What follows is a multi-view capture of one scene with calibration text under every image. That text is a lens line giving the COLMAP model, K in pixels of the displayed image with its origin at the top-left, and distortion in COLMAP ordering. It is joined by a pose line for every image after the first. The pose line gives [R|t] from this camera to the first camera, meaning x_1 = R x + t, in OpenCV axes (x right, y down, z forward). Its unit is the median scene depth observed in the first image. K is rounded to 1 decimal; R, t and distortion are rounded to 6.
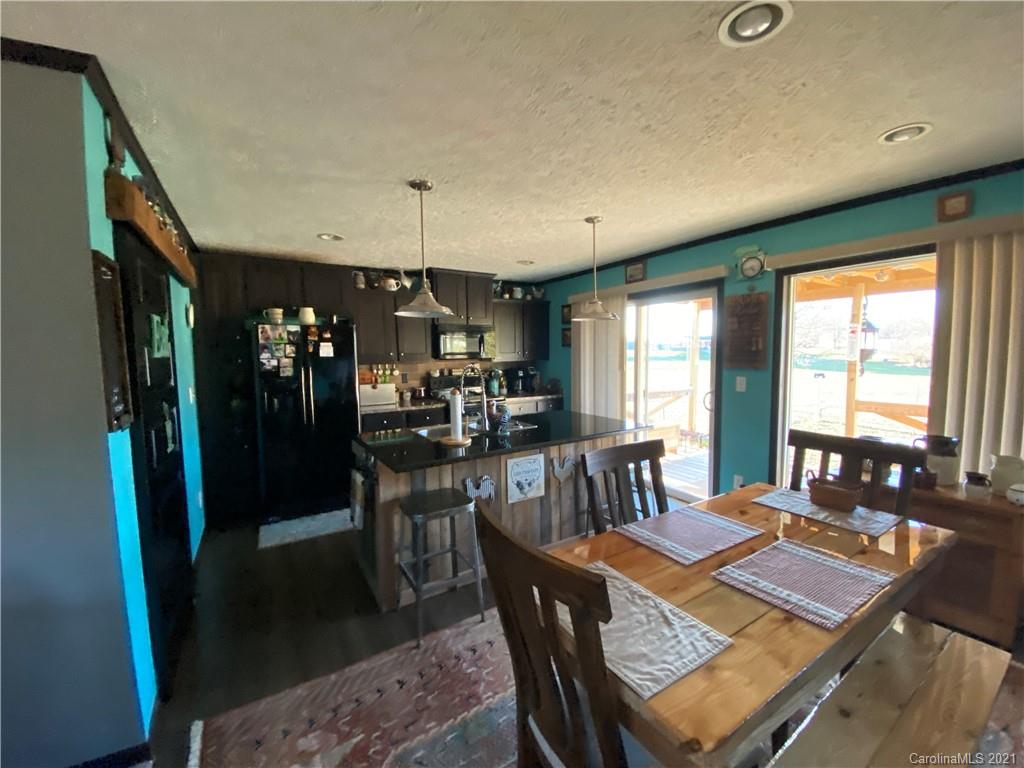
lens RADIAL K [[413.4, 0, 512.0], [0, 413.4, 384.0], [0, 0, 1]] dist [0.040254, -0.023235]
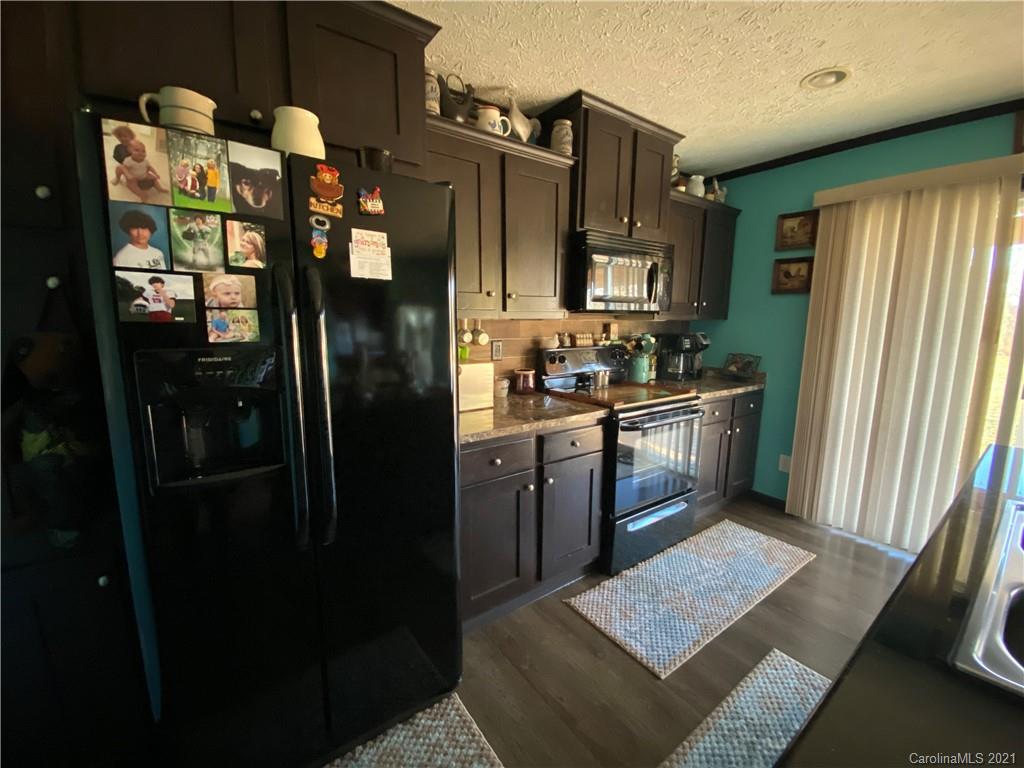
lens RADIAL K [[411.7, 0, 507.2], [0, 411.7, 384.6], [0, 0, 1]] dist [0.015032, -0.016659]
pose [[0.997438, 0.009520, 0.070897, -0.360820], [-0.014925, 0.996988, 0.076110, -0.013911], [-0.069959, -0.076973, 0.994576, 0.679400]]
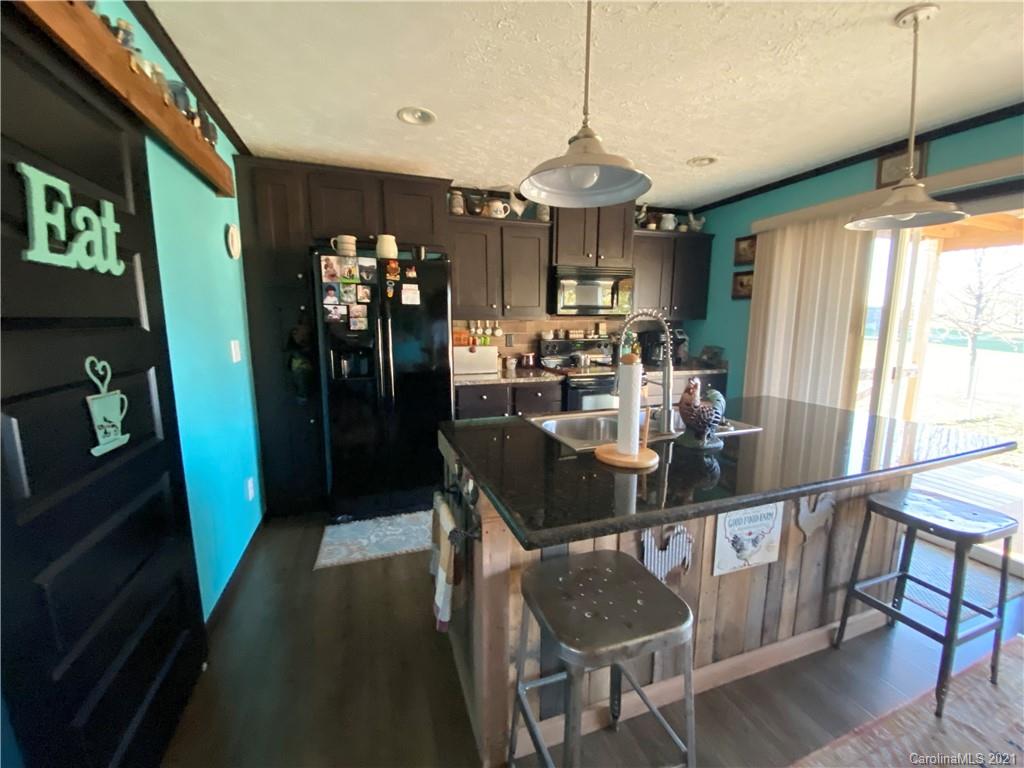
lens RADIAL K [[413.4, 0, 512.0], [0, 413.4, 384.0], [0, 0, 1]] dist [0.040254, -0.023235]
pose [[0.976079, 0.047416, -0.212184, -0.114949], [-0.031628, 0.996514, 0.077192, 0.010194], [0.215105, -0.068634, 0.974176, 0.326374]]
